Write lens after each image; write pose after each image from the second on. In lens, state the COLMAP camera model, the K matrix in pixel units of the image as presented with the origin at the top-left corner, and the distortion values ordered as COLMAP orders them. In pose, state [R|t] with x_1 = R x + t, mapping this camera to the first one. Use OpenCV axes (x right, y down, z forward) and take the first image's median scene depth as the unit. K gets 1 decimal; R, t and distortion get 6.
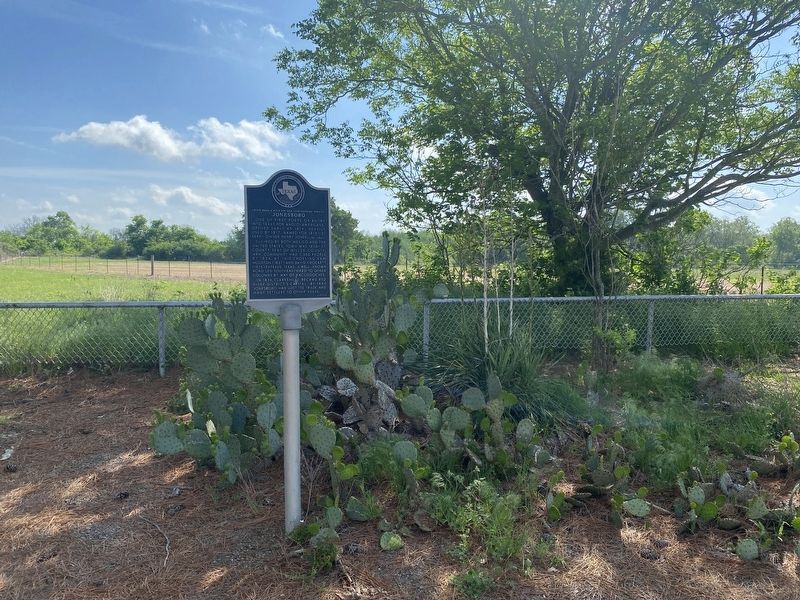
lens RADIAL K [[605.5, 0, 407.0], [0, 605.5, 296.7], [0, 0, 1]] dist [0.045724, -0.002546]
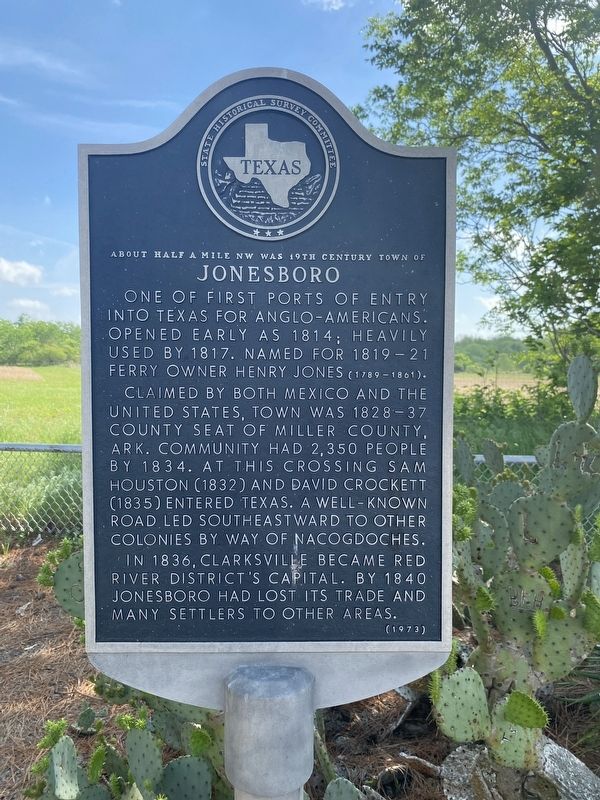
lens RADIAL K [[605.5, 0, 306.1], [0, 605.5, 403.3], [0, 0, 1]] dist [0.045724, -0.002546]
pose [[0.960133, 0.026187, -0.278314, -0.046224], [-0.026094, 0.999651, 0.004040, -0.034634], [0.278322, 0.003384, 0.960482, 0.309228]]
